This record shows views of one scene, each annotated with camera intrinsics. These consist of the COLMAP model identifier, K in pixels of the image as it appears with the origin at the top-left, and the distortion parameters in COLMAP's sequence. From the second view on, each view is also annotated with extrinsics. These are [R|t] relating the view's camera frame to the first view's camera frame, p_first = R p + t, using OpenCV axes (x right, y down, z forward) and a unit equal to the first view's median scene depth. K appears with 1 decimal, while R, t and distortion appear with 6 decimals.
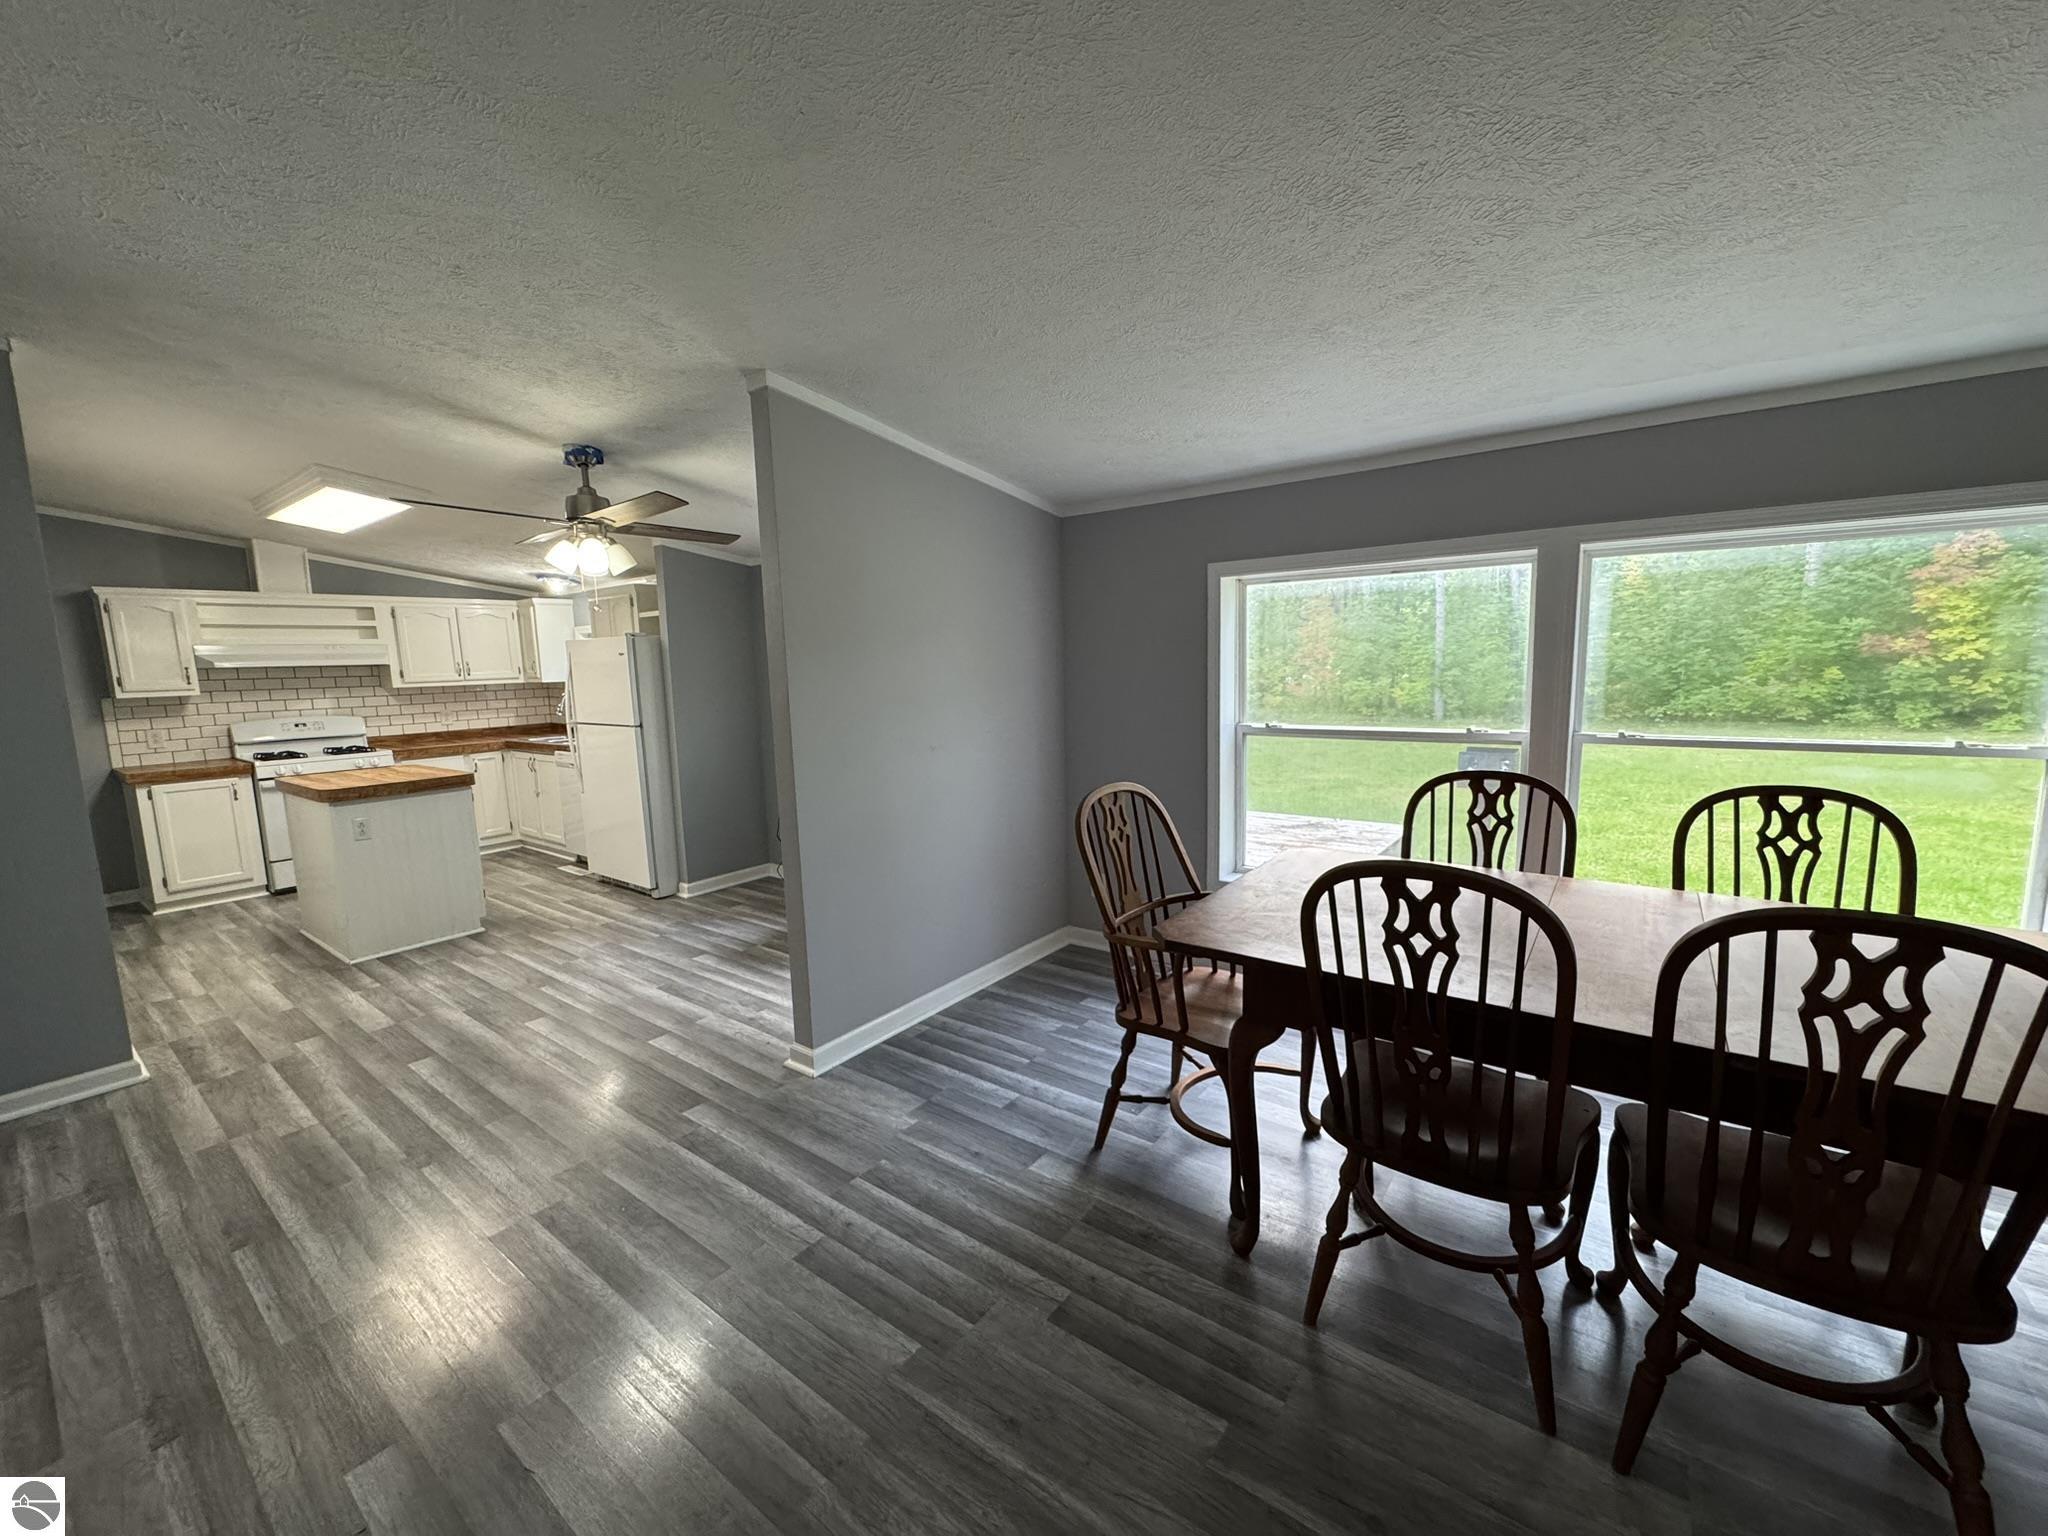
lens RADIAL K [[821.1, 0, 1028.6], [0, 821.1, 766.9], [0, 0, 1]] dist [-0.001571, -0.001615]
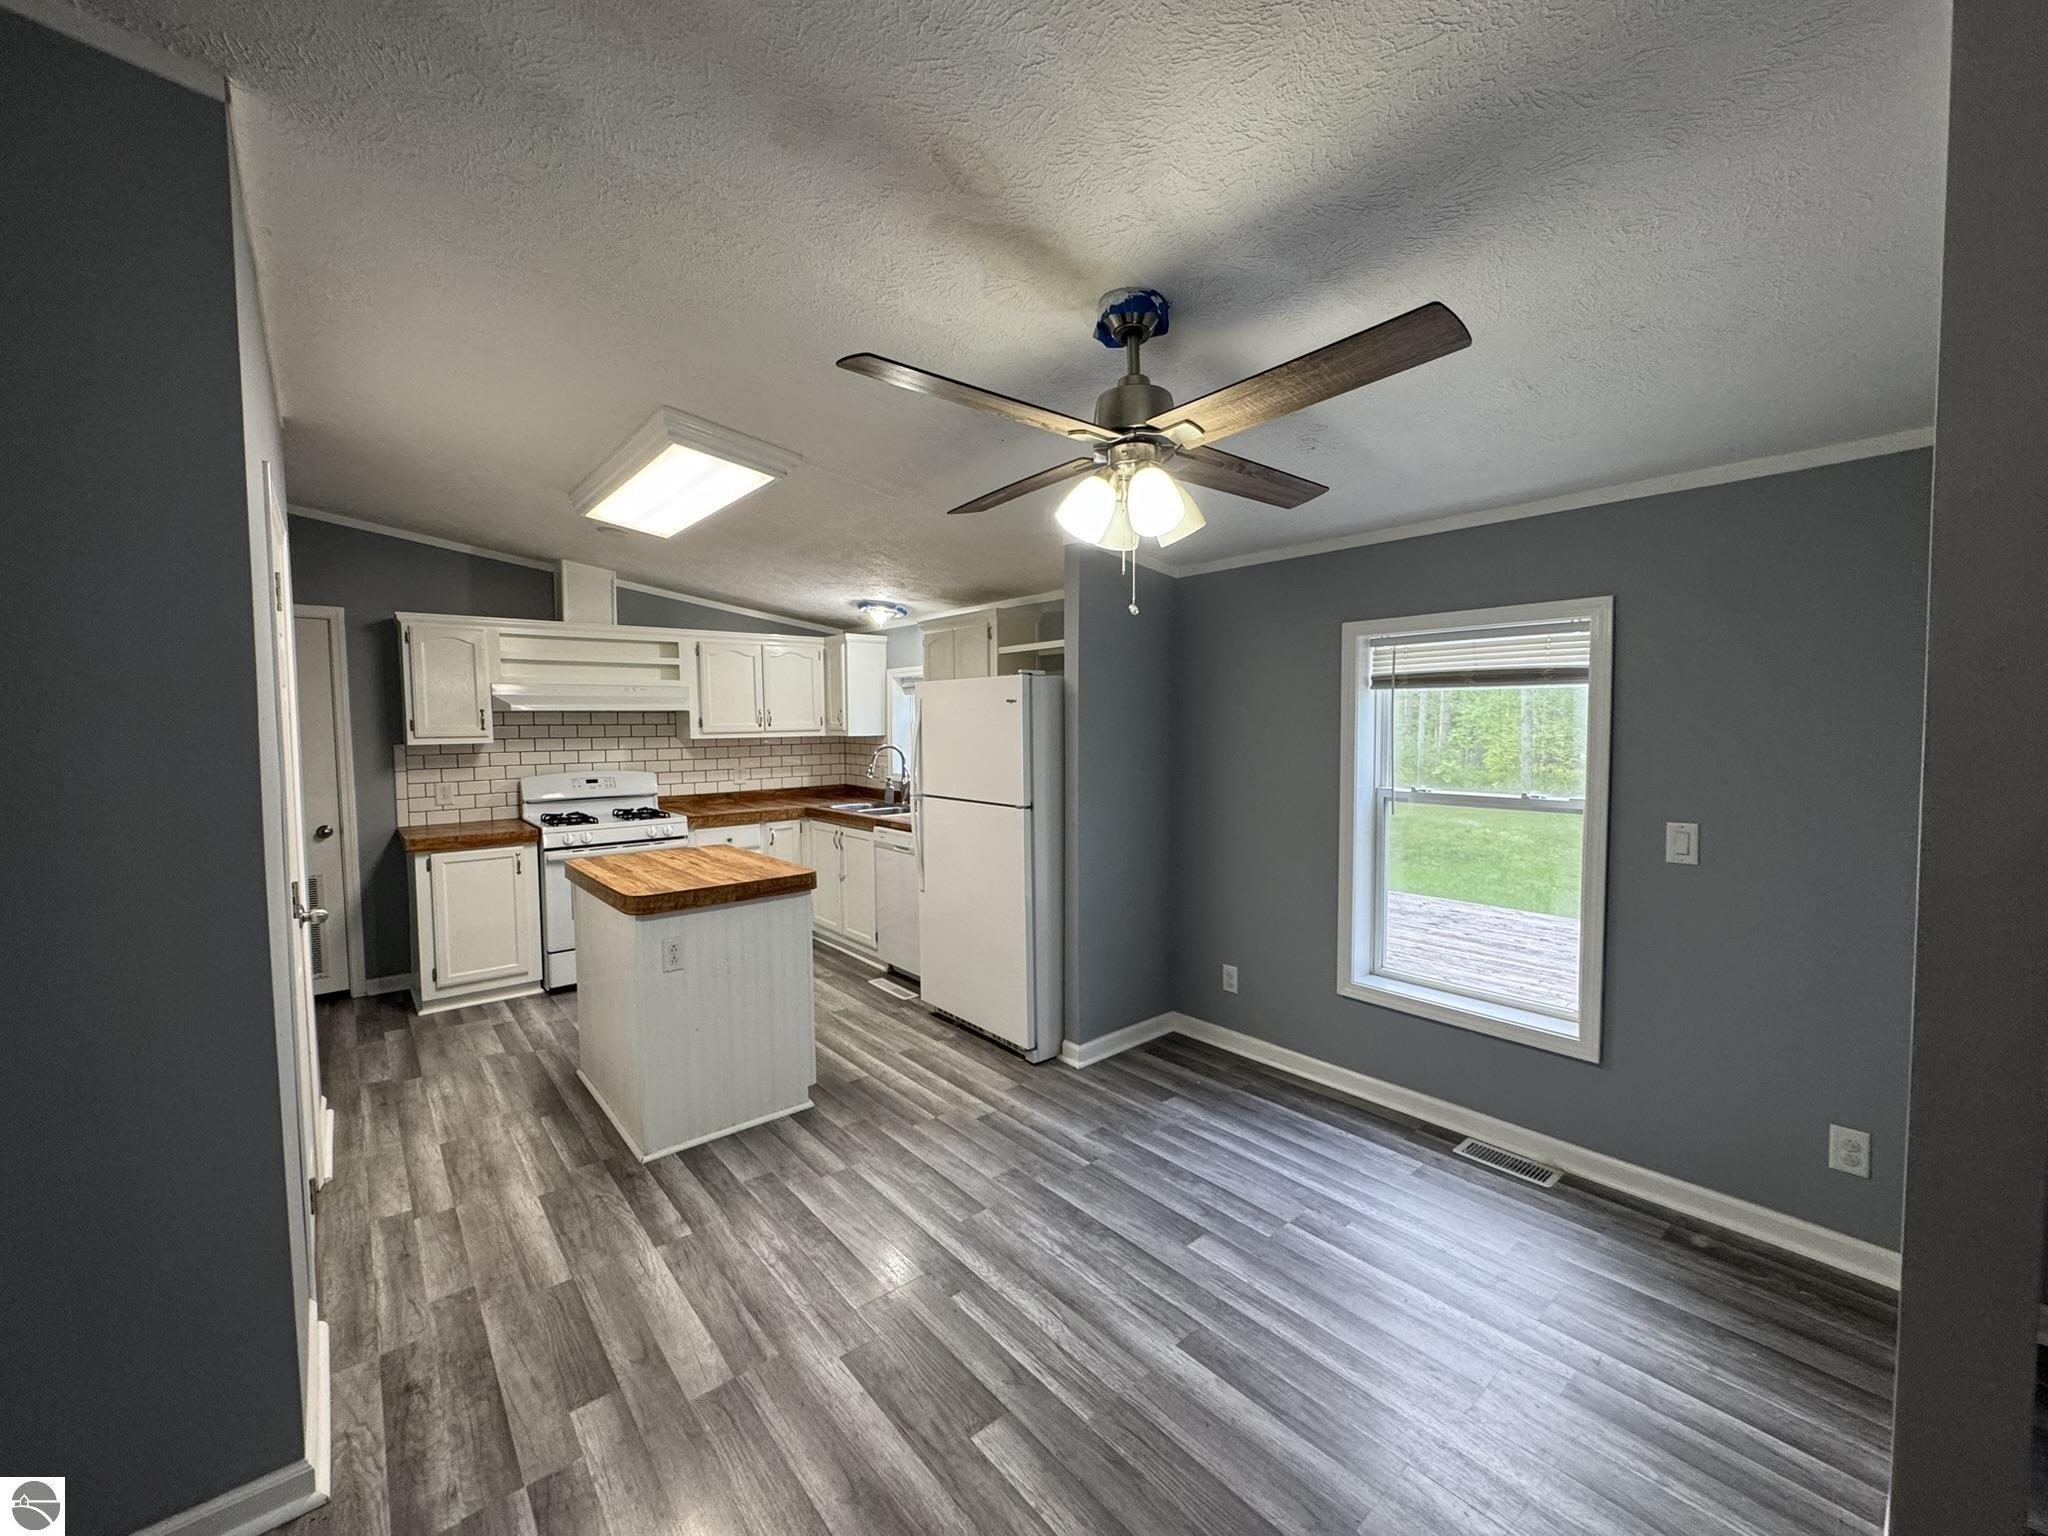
lens RADIAL K [[821.1, 0, 1022.5], [0, 821.1, 764.8], [0, 0, 1]] dist [-0.001571, -0.001615]
pose [[0.974577, 0.031187, -0.221873, -0.319651], [-0.047036, 0.996676, -0.066512, -0.037667], [0.219061, 0.075257, 0.972804, 0.326094]]
